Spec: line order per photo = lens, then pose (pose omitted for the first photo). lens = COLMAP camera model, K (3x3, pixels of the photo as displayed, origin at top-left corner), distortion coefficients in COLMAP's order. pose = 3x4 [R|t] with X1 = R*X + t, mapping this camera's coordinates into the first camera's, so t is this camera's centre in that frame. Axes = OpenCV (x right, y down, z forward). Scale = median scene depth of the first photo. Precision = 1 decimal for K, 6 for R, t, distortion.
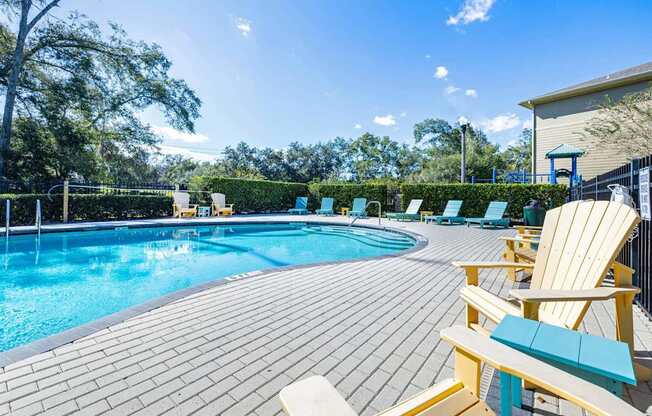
lens RADIAL K [[277.7, 0, 319.0], [0, 277.7, 195.1], [0, 0, 1]] dist [-0.010936, 0.000592]
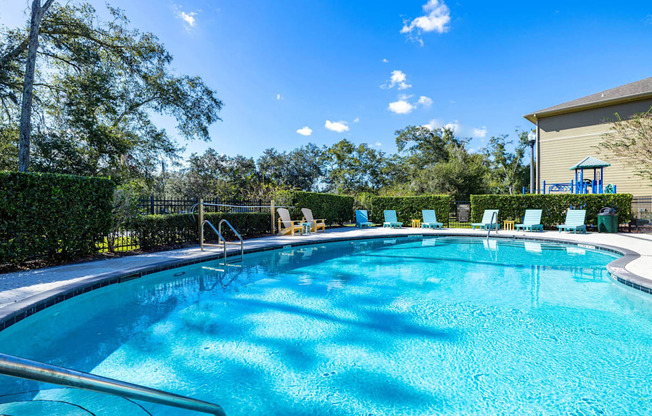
lens RADIAL K [[309.8, 0, 315.9], [0, 309.8, 211.9], [0, 0, 1]] dist [-0.020869, 0.000018]
pose [[0.985578, -0.024565, 0.167431, -0.267962], [0.021880, 0.999601, 0.017863, -0.005736], [-0.167803, -0.013942, 0.985722, -0.018958]]
